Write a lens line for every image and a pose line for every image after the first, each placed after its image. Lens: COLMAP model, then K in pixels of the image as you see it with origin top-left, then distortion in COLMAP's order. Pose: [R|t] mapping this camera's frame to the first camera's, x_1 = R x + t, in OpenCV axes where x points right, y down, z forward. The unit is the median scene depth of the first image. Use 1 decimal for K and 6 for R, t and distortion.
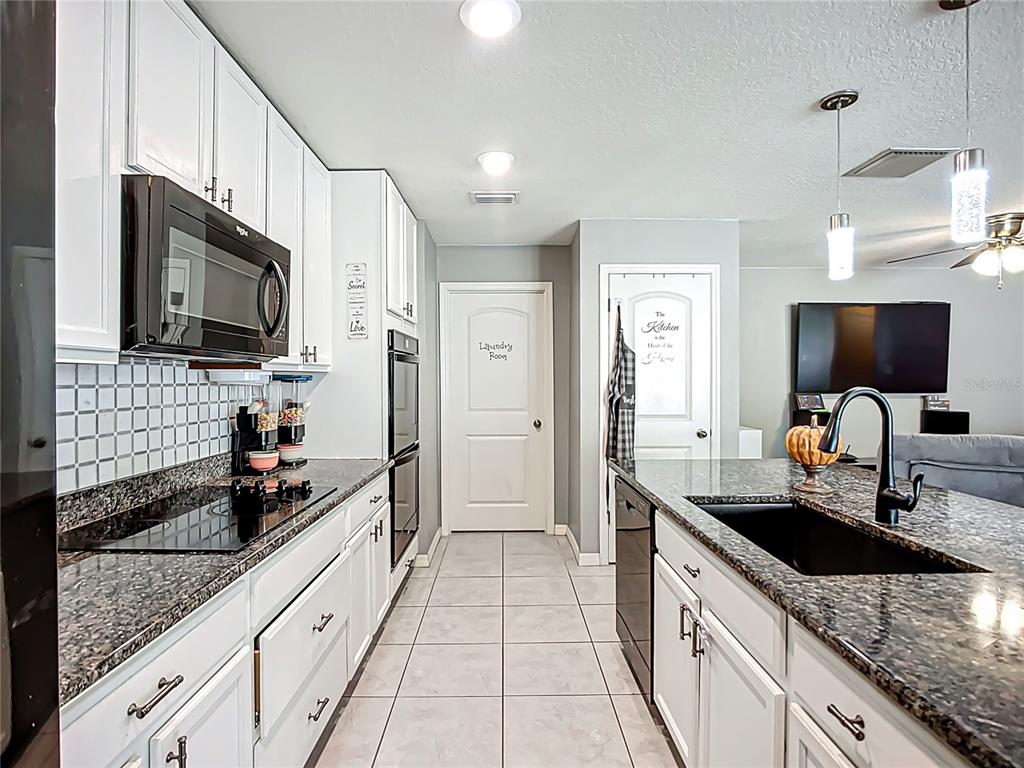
lens RADIAL K [[531.9, 0, 510.8], [0, 531.9, 386.9], [0, 0, 1]] dist [-0.023464, 0.005927]
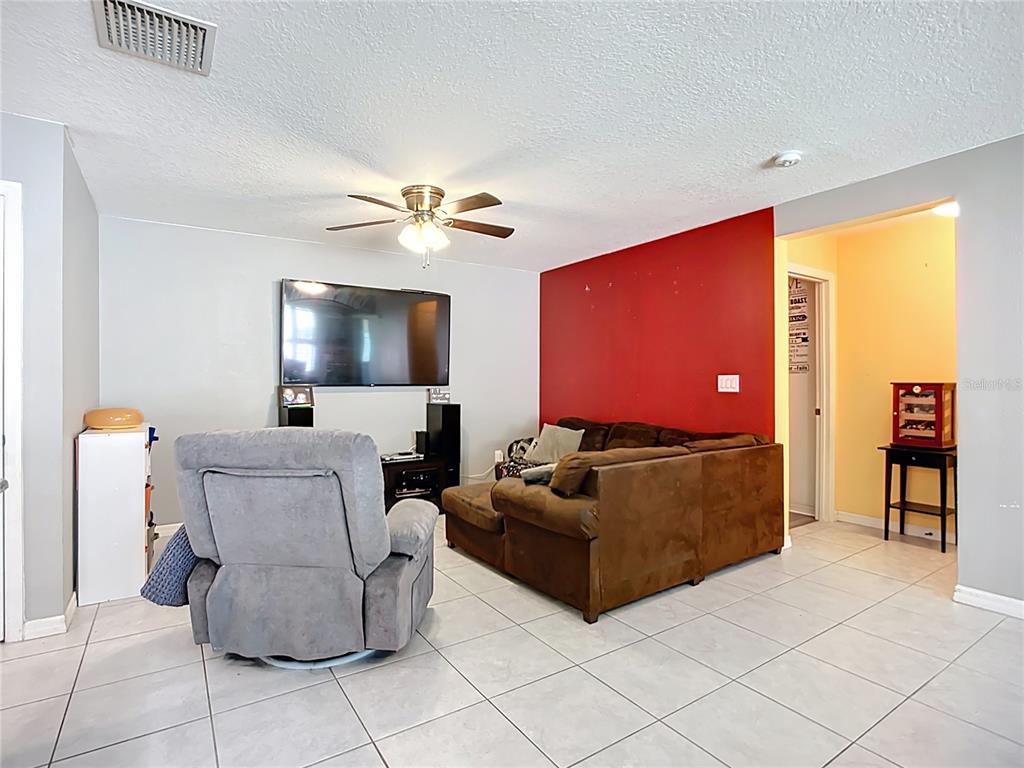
lens RADIAL K [[531.9, 0, 507.8], [0, 531.9, 383.4], [0, 0, 1]] dist [-0.023464, 0.005927]
pose [[0.845203, 0.002118, 0.534440, 0.569570], [0.004744, 0.999923, -0.011467, 0.028036], [-0.534424, 0.012227, 0.845128, 0.134959]]
